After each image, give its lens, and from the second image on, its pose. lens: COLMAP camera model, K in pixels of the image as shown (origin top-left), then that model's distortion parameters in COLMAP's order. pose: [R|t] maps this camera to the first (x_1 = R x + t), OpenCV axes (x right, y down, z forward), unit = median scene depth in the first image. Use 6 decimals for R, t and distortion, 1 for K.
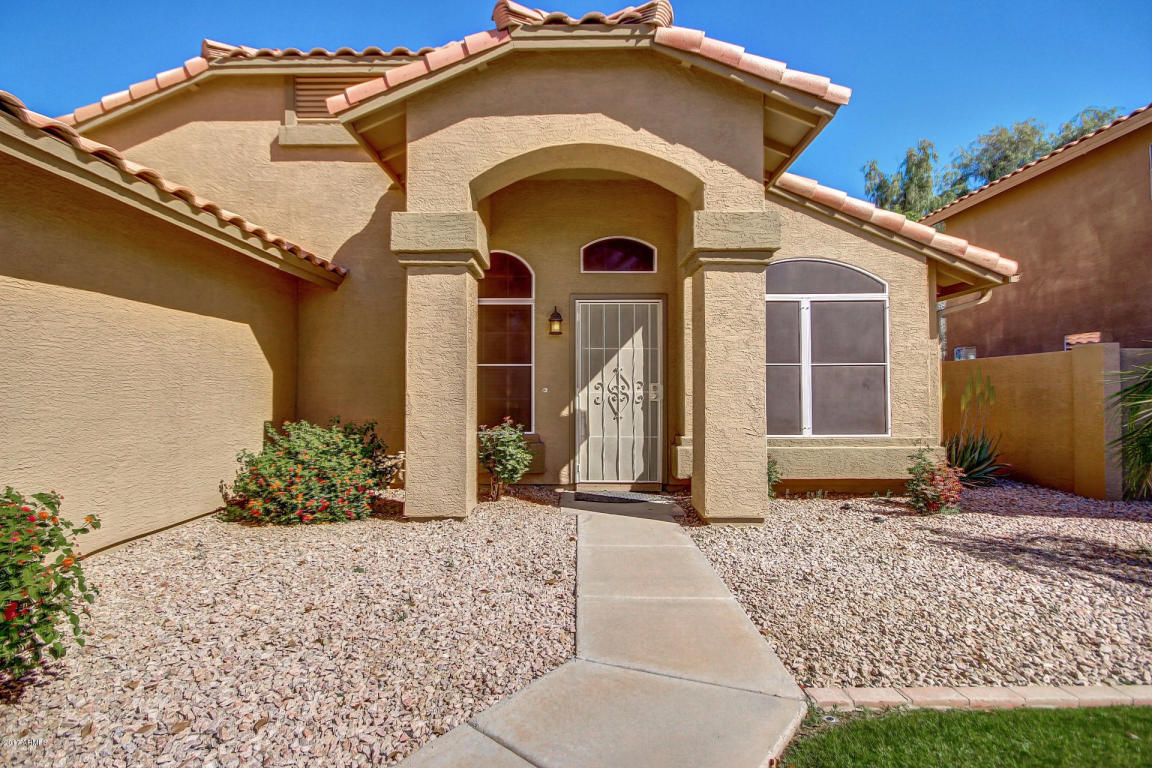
lens RADIAL K [[564.9, 0, 570.3], [0, 564.9, 380.9], [0, 0, 1]] dist [0.000078, -0.000088]
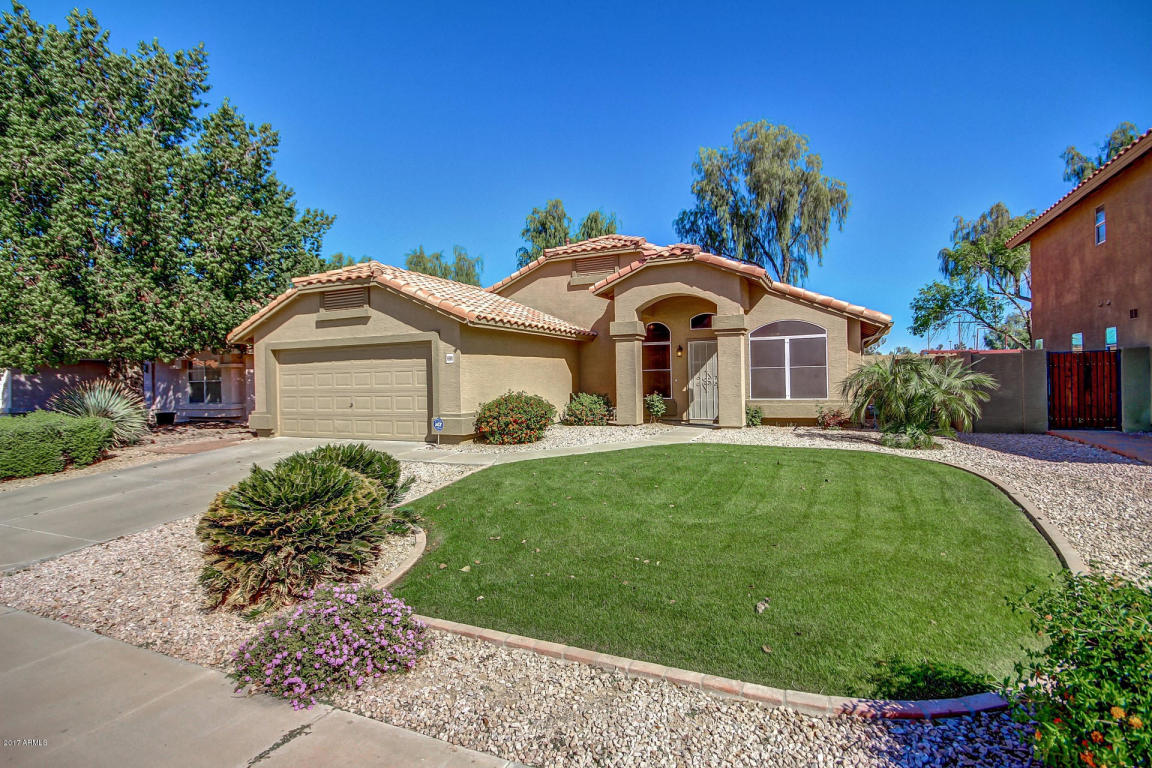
lens RADIAL K [[578.6, 0, 569.5], [0, 578.6, 376.3], [0, 0, 1]] dist [0.000899, 0.000461]
pose [[0.909288, -0.017776, -0.415788, 0.583238], [0.024551, 0.999639, 0.010954, -0.039759], [0.415443, -0.020168, 0.909396, -1.448700]]
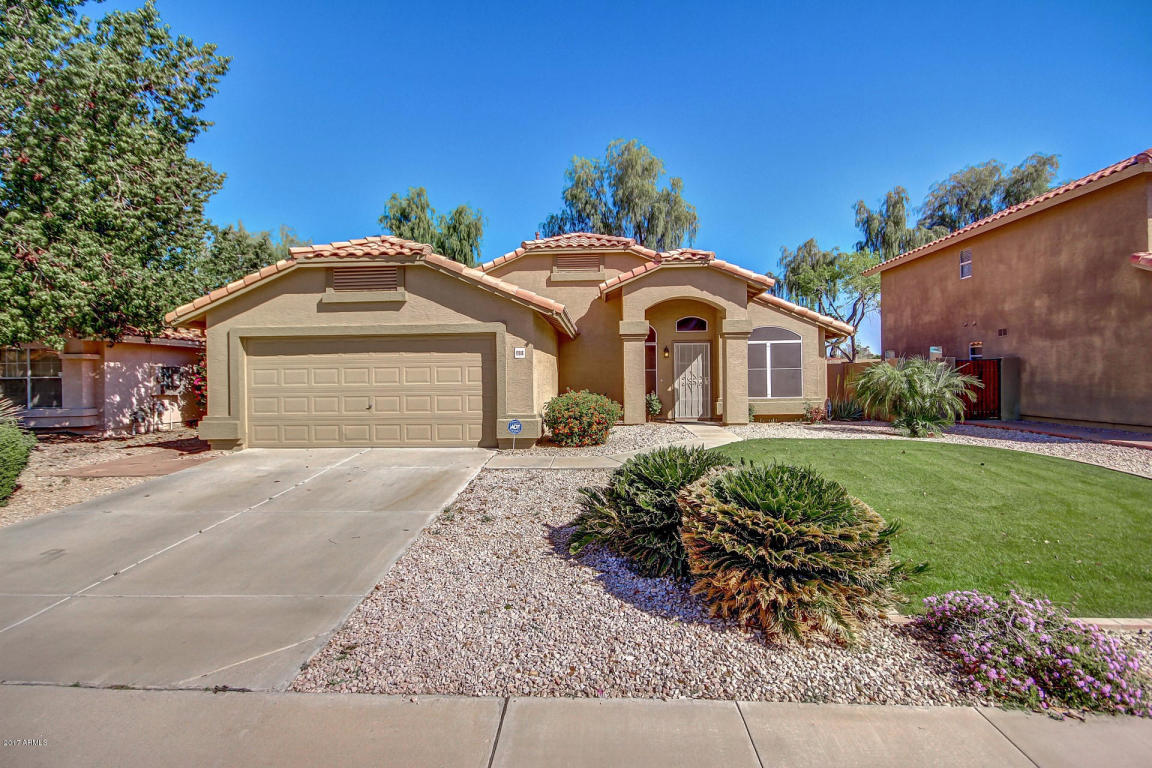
lens RADIAL K [[578.6, 0, 569.5], [0, 578.6, 376.3], [0, 0, 1]] dist [0.000899, 0.000461]
pose [[0.998898, -0.009778, -0.045901, -0.341464], [0.010424, 0.999850, 0.013863, -0.041231], [0.045759, -0.014326, 0.998850, -1.582956]]
